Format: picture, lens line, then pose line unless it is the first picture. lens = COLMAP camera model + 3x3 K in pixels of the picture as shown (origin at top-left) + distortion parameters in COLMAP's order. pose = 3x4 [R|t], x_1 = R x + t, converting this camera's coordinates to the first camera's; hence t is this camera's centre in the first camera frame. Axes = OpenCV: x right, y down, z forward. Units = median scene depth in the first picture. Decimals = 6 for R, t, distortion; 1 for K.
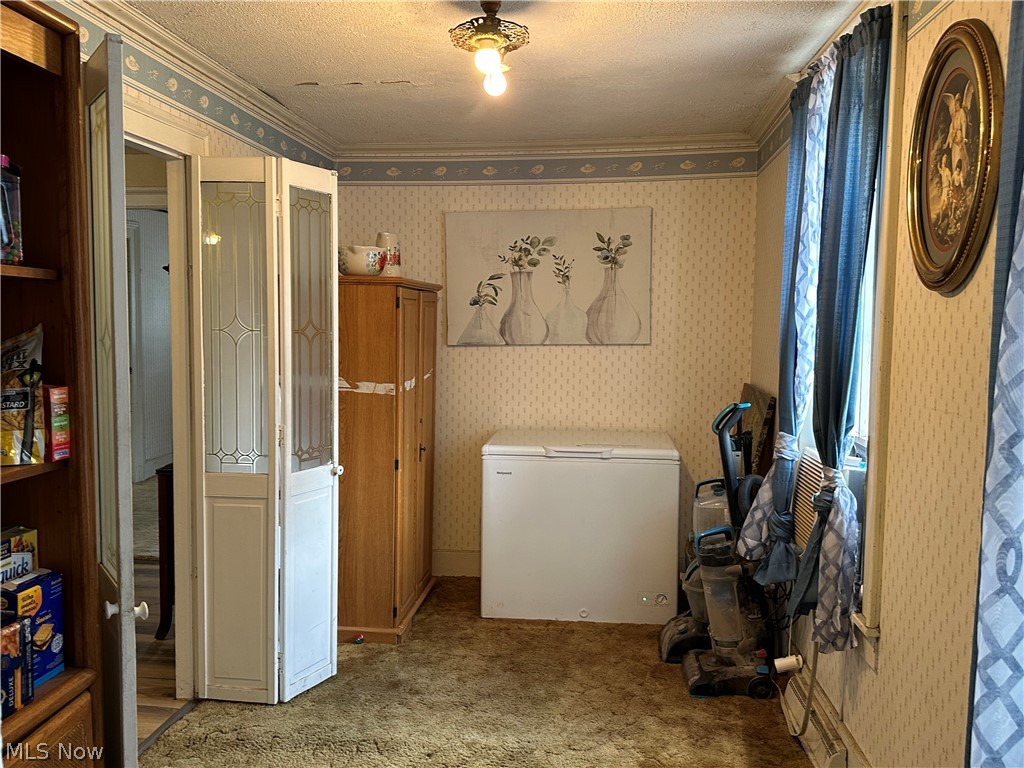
lens RADIAL K [[840.7, 0, 512.0], [0, 840.7, 384.0], [0, 0, 1]] dist [0.110348, -0.206132]
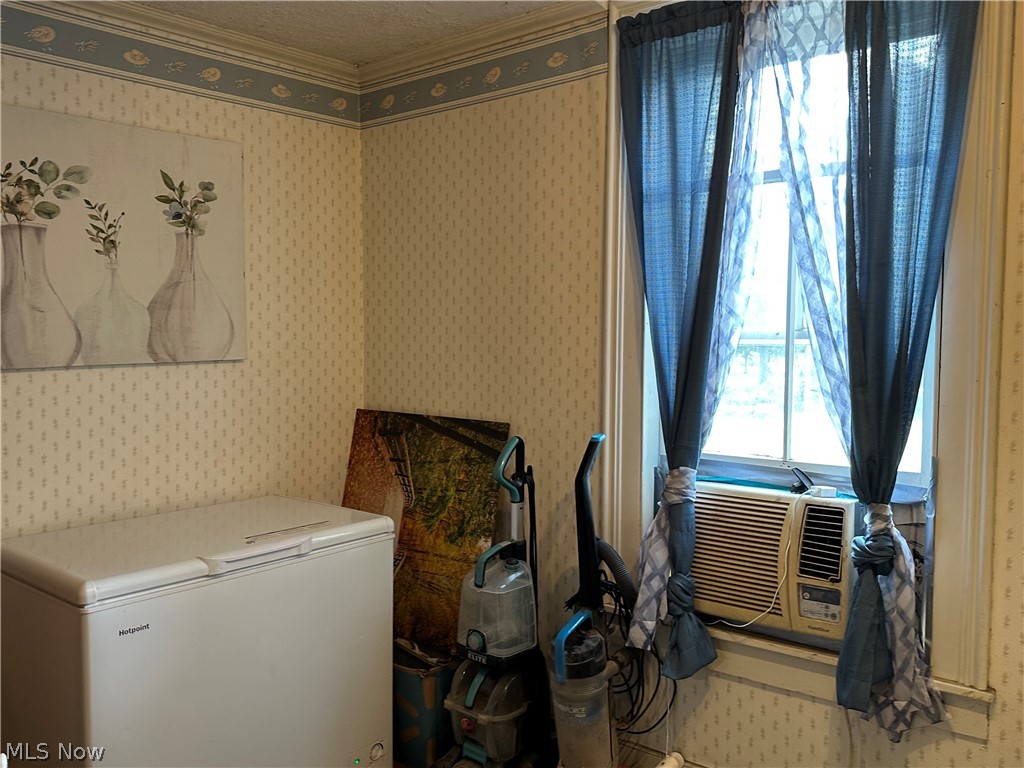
lens RADIAL K [[840.7, 0, 512.0], [0, 840.7, 384.0], [0, 0, 1]] dist [0.110348, -0.206132]
pose [[0.561355, -0.055075, 0.825741, -0.254148], [0.070969, 0.997311, 0.018272, -0.026525], [-0.824527, 0.048345, 0.563754, 0.474282]]
